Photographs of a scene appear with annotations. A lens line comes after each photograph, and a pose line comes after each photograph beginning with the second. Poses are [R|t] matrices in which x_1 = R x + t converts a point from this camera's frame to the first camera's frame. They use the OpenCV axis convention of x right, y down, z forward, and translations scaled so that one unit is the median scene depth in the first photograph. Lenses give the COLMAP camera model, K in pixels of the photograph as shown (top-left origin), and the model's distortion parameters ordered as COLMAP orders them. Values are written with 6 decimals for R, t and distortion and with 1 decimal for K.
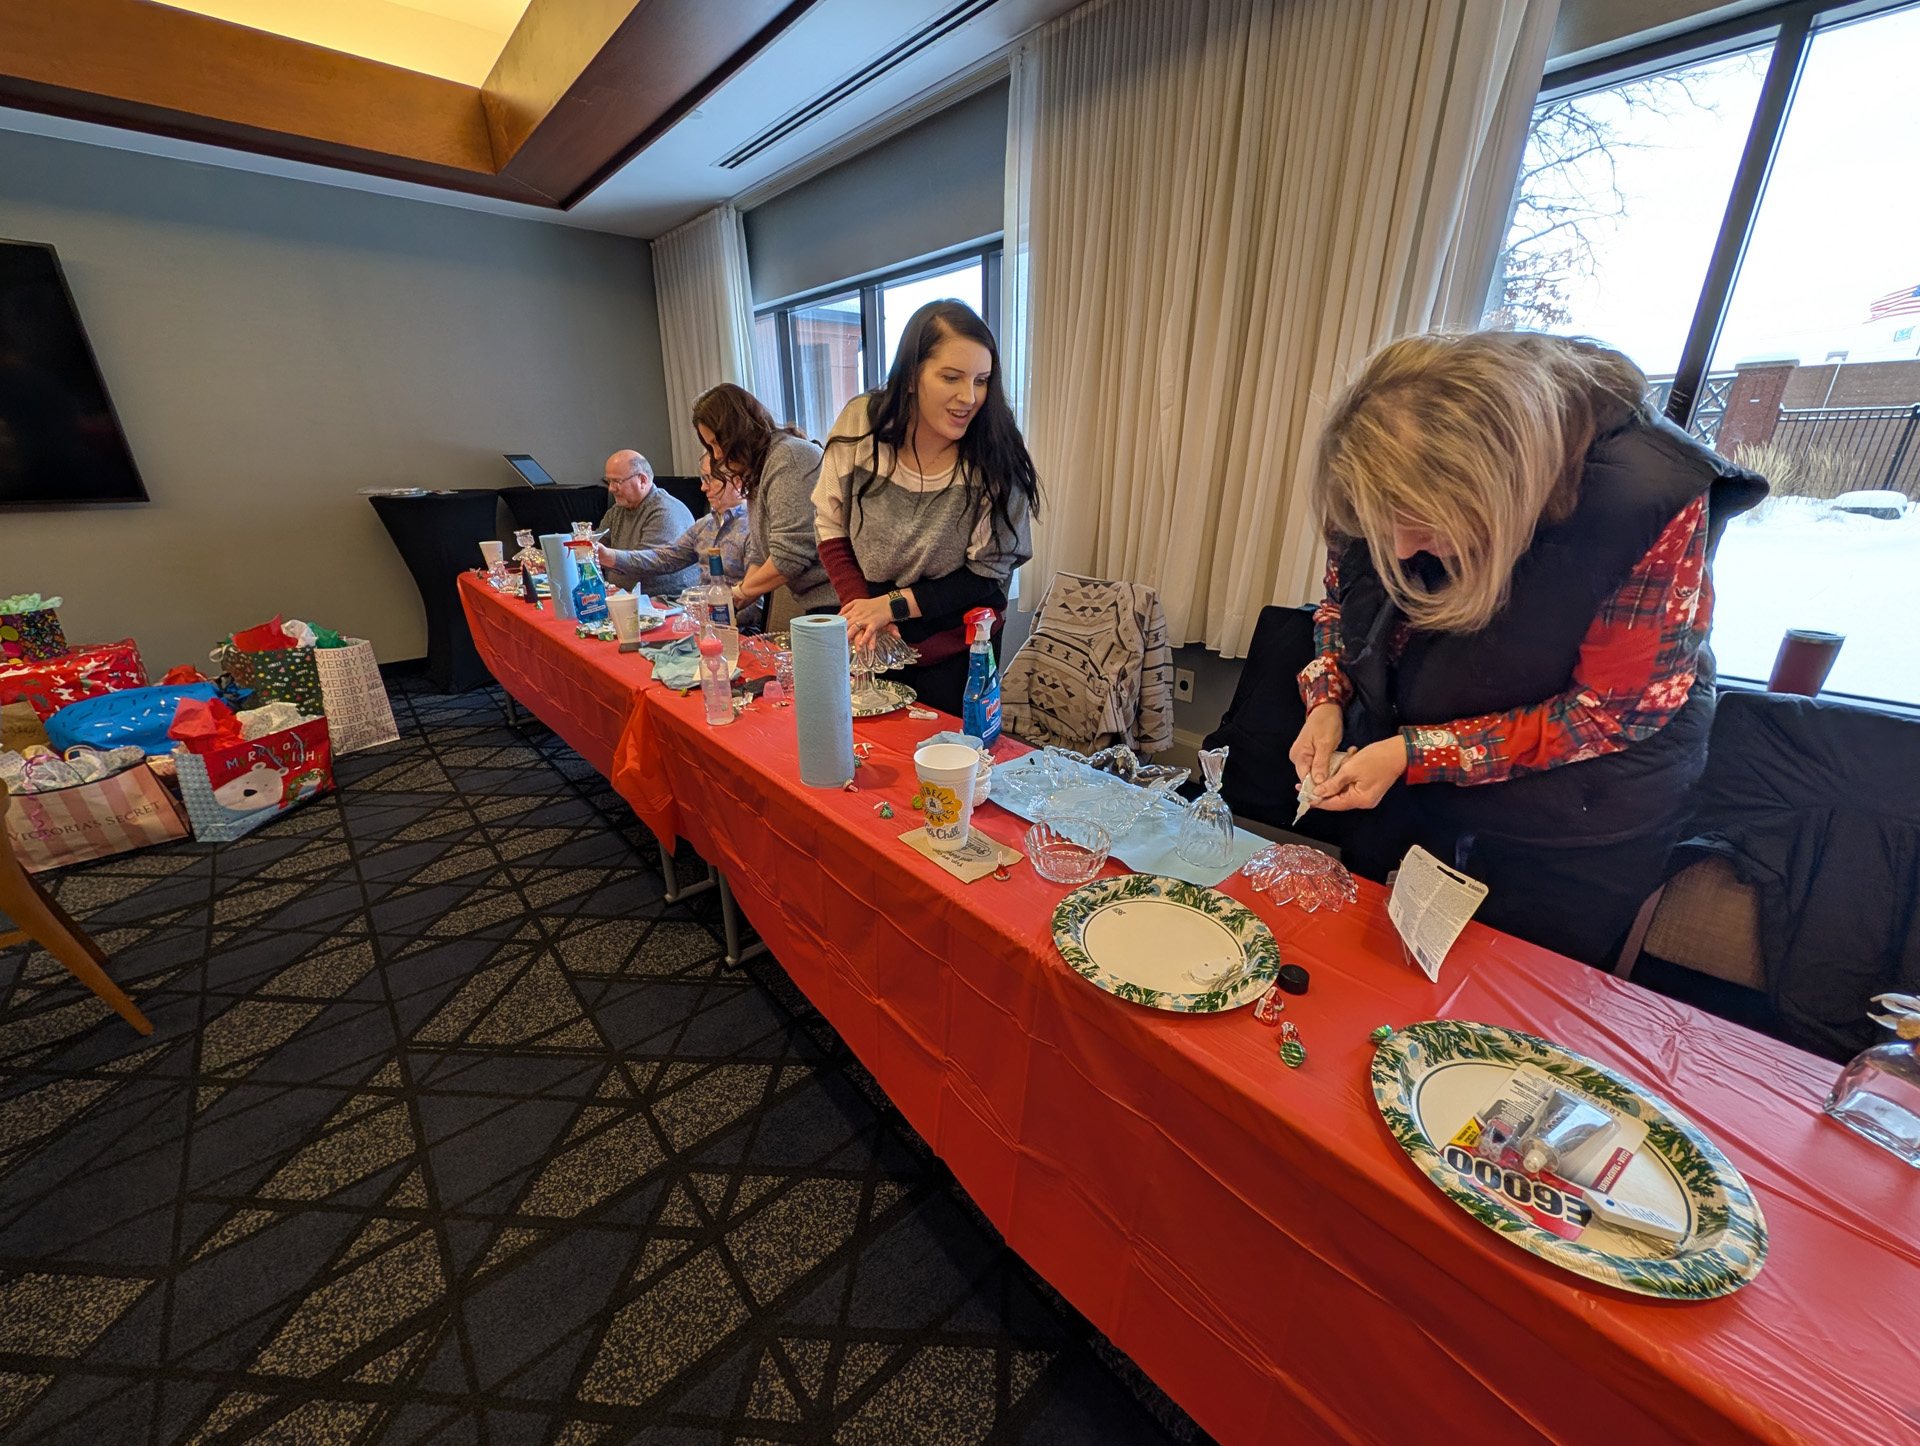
lens RADIAL K [[716.5, 0, 953.7], [0, 716.5, 727.7], [0, 0, 1]] dist [-0.001238, 0.000041]
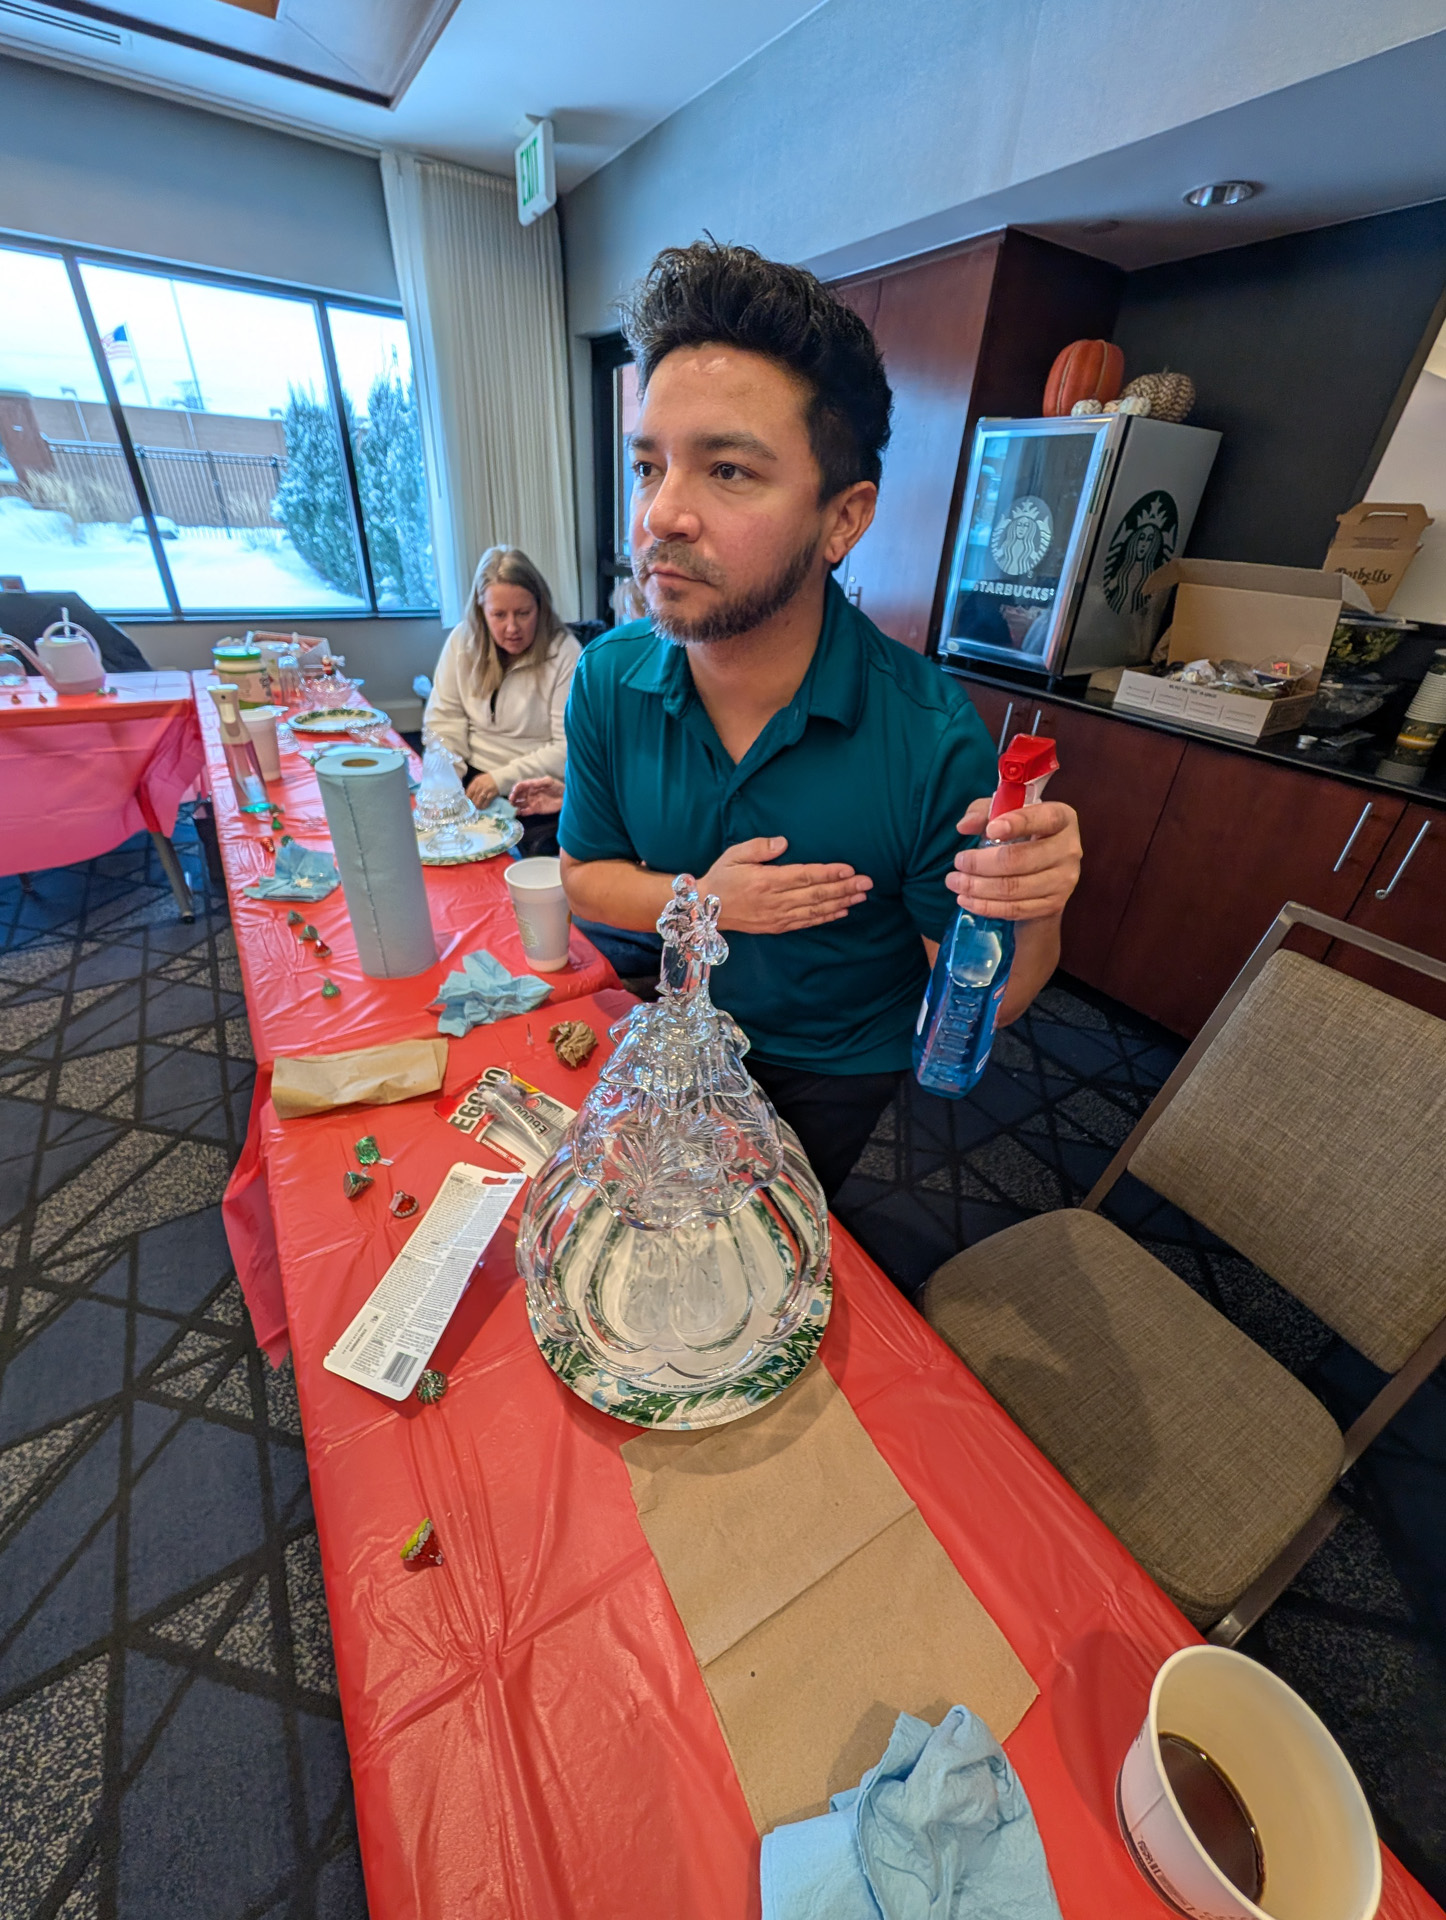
lens RADIAL K [[716.5, 0, 723.0], [0, 716.5, 960.0], [0, 0, 1]] dist [-0.001238, 0.000041]
pose [[0.154051, -0.520129, 0.840080, -1.809558], [0.309449, 0.832853, 0.458909, -0.113845], [-0.938355, 0.189267, 0.289255, 0.329517]]
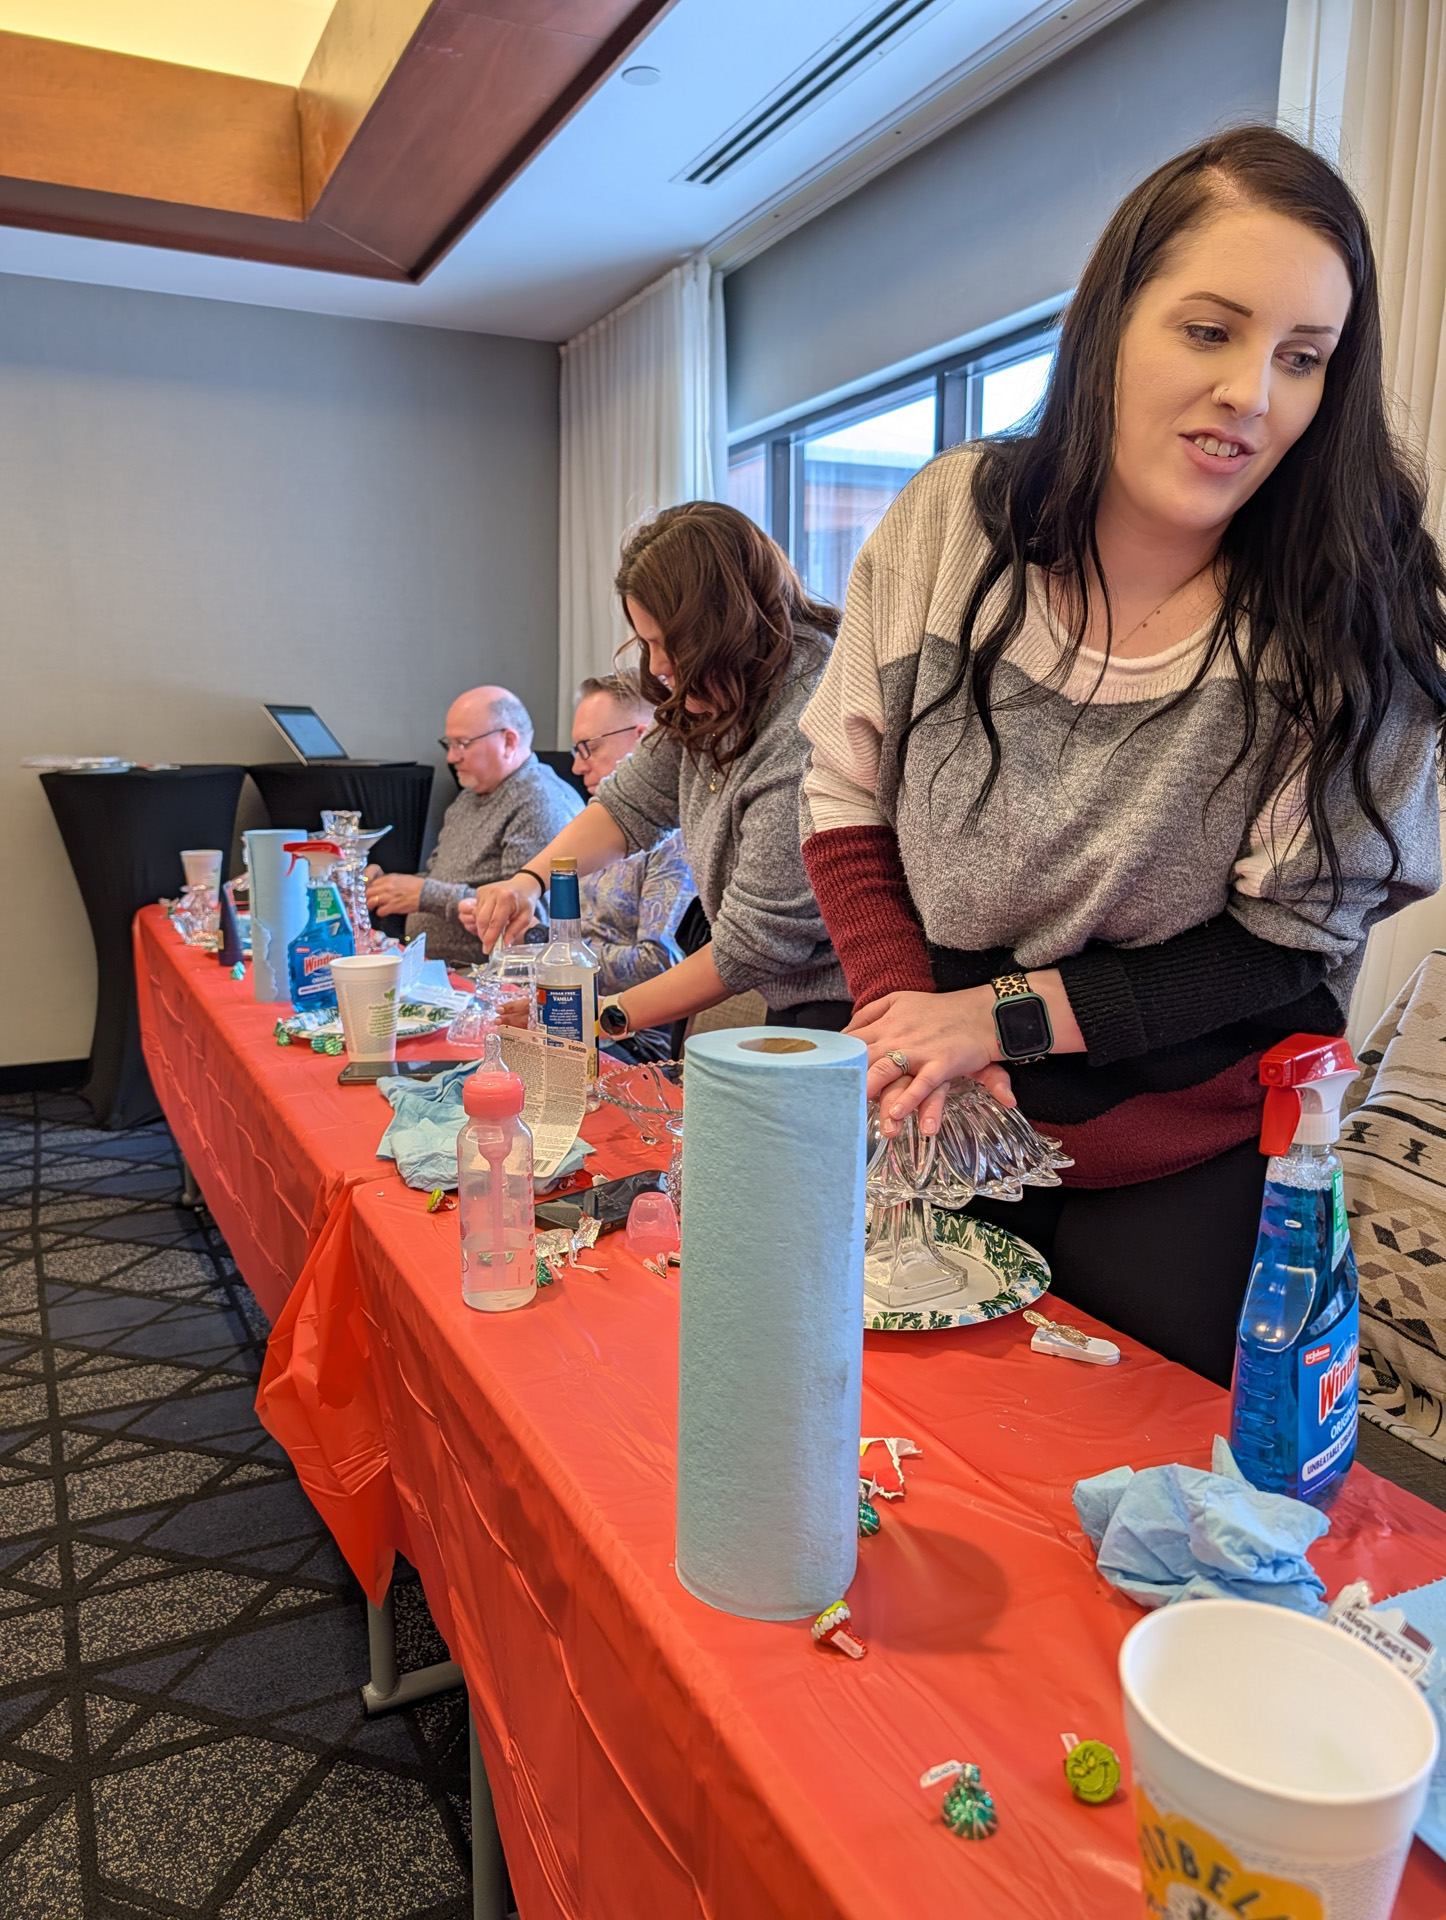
lens RADIAL K [[1373.0, 0, 723.0], [0, 1373.0, 960.0], [0, 0, 1]] dist [0.022830, -0.005808]
pose [[0.968728, 0.046010, -0.243824, -0.037753], [-0.094468, 0.977043, -0.190955, -0.038929], [0.229440, 0.208017, 0.950834, 0.232936]]
